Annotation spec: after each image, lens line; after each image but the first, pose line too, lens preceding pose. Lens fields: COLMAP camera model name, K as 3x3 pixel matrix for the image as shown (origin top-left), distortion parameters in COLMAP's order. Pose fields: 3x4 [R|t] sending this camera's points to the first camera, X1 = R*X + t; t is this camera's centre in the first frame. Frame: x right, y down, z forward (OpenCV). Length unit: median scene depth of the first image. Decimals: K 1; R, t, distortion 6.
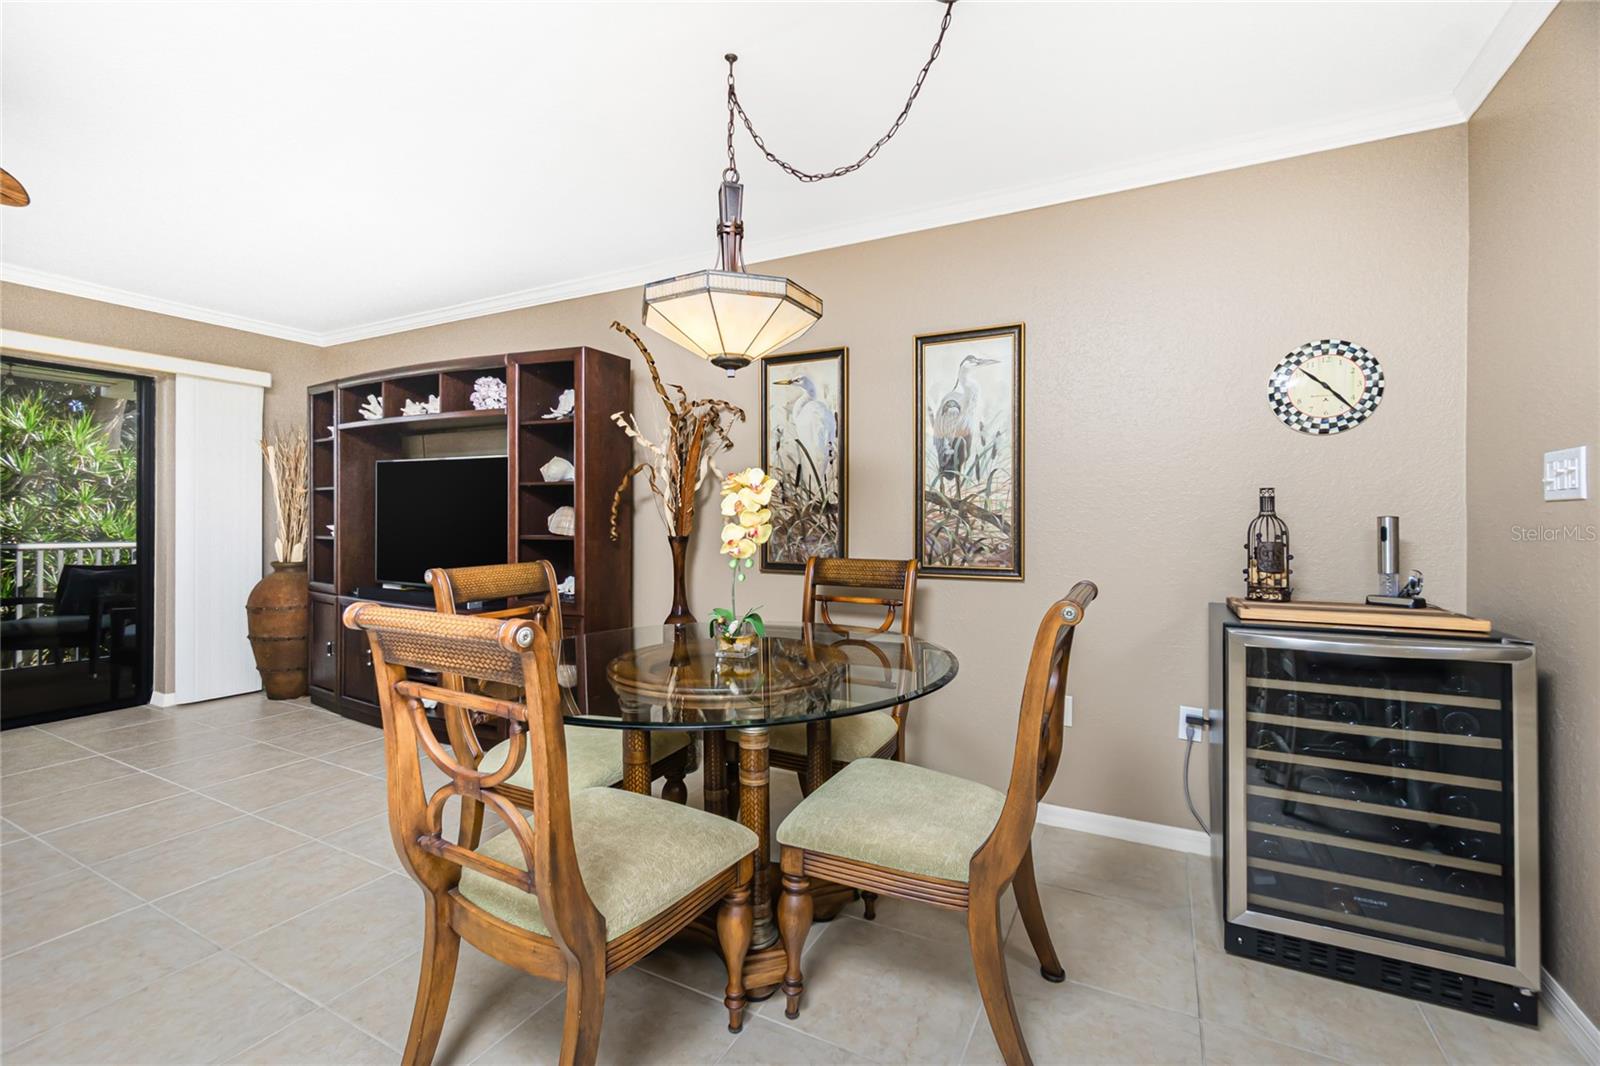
lens RADIAL K [[696.9, 0, 805.4], [0, 696.9, 525.6], [0, 0, 1]] dist [-0.001539, -0.000484]
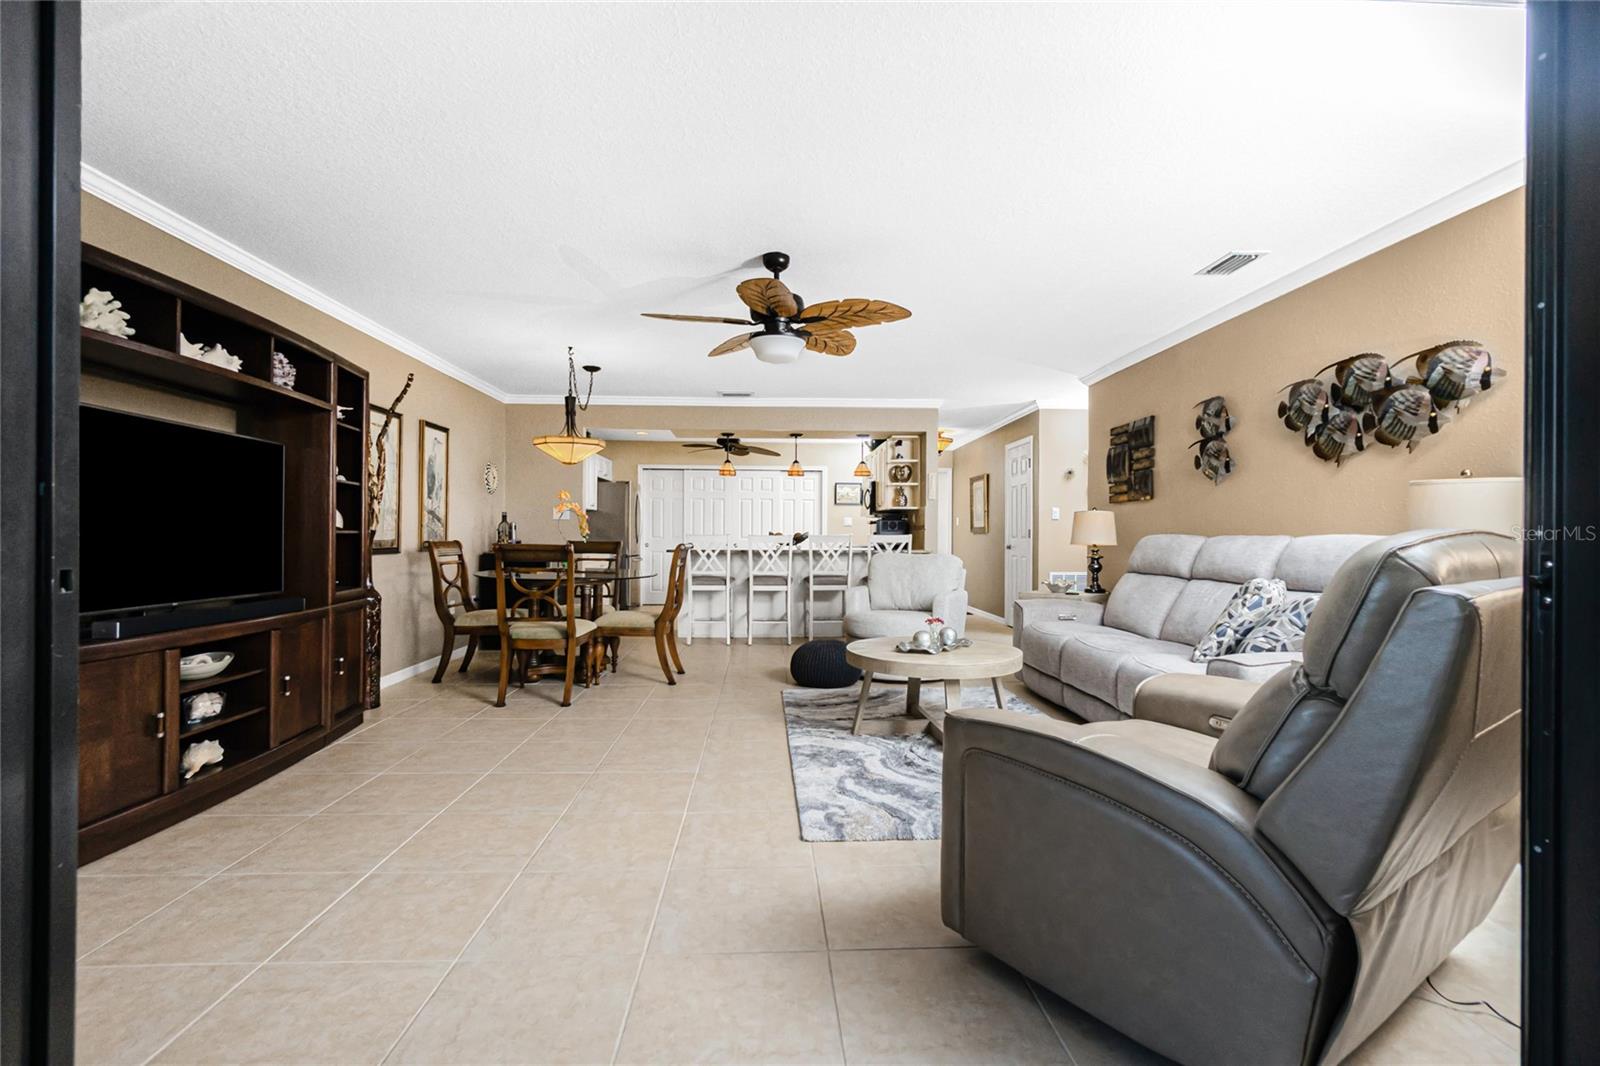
lens RADIAL K [[696.9, 0, 805.4], [0, 696.9, 525.6], [0, 0, 1]] dist [-0.001539, -0.000484]
pose [[-0.513871, 0.003398, 0.857861, -1.820100], [-0.010562, 0.999891, -0.010287, 0.014378], [-0.857803, -0.014347, -0.513779, 1.011090]]
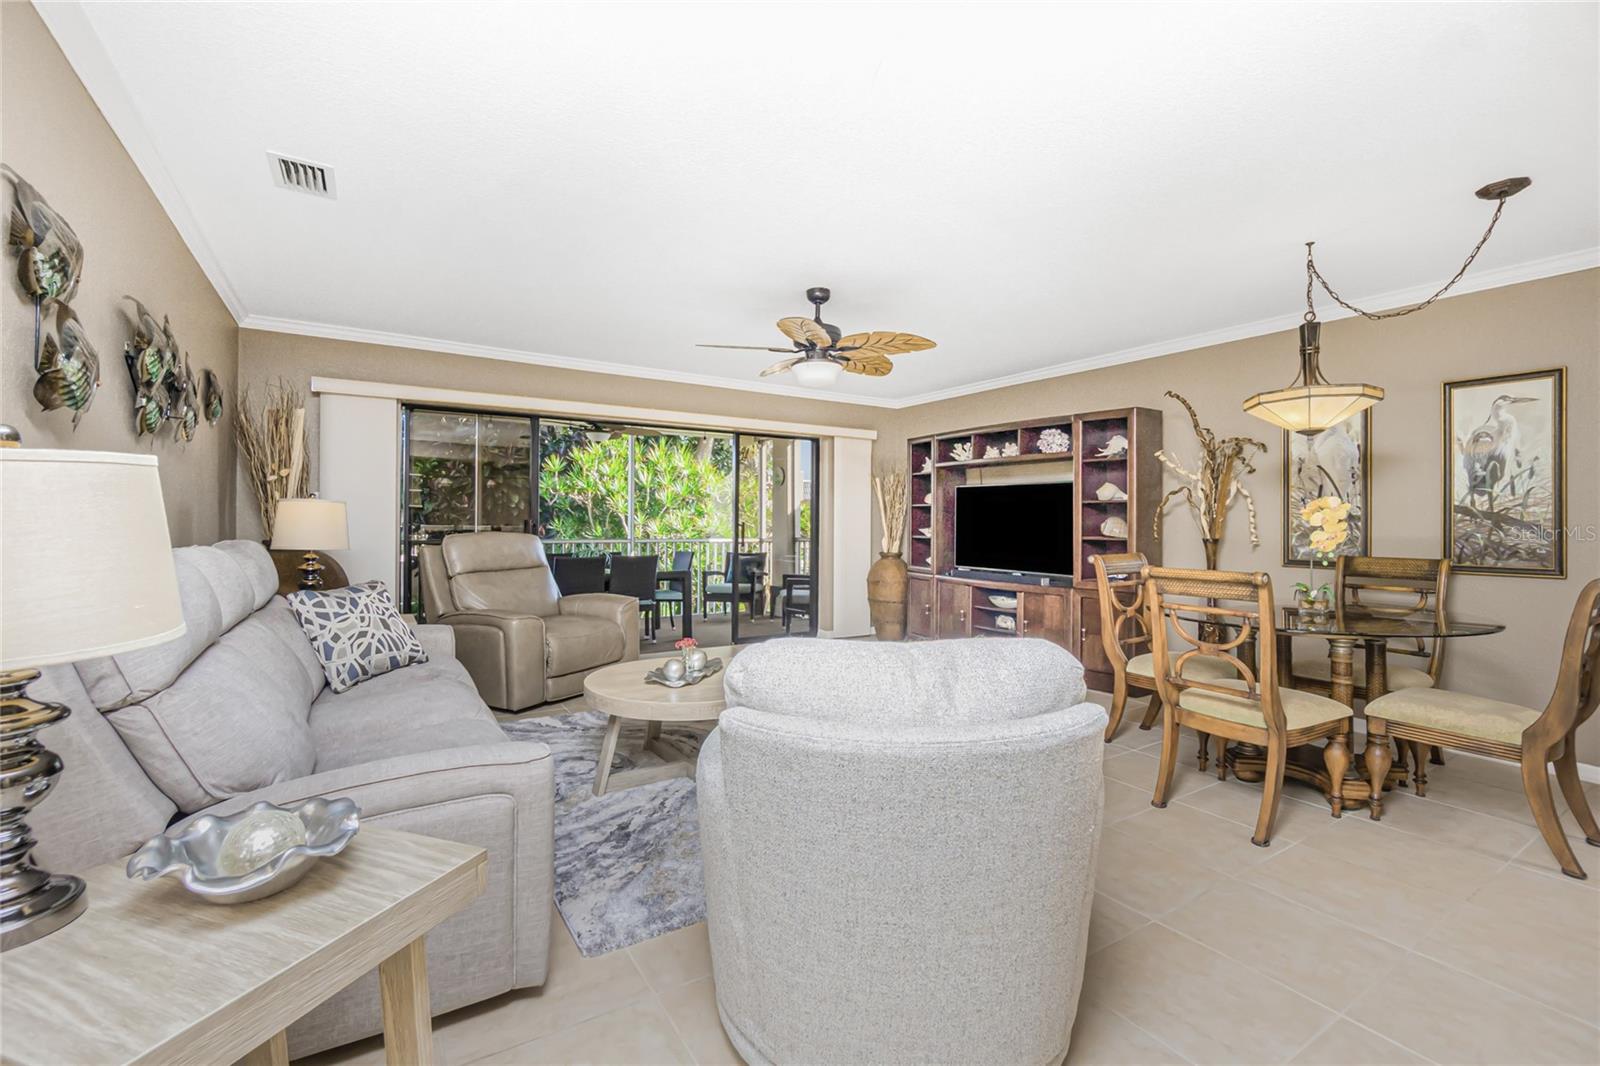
lens RADIAL K [[703.7, 0, 798.0], [0, 703.7, 520.4], [0, 0, 1]] dist [0.002446, 0.000226]
pose [[0.866584, -0.000428, -0.499032, -0.208329], [-0.005564, 0.999929, -0.010519, -0.001756], [0.499001, 0.011892, 0.866520, -0.656922]]
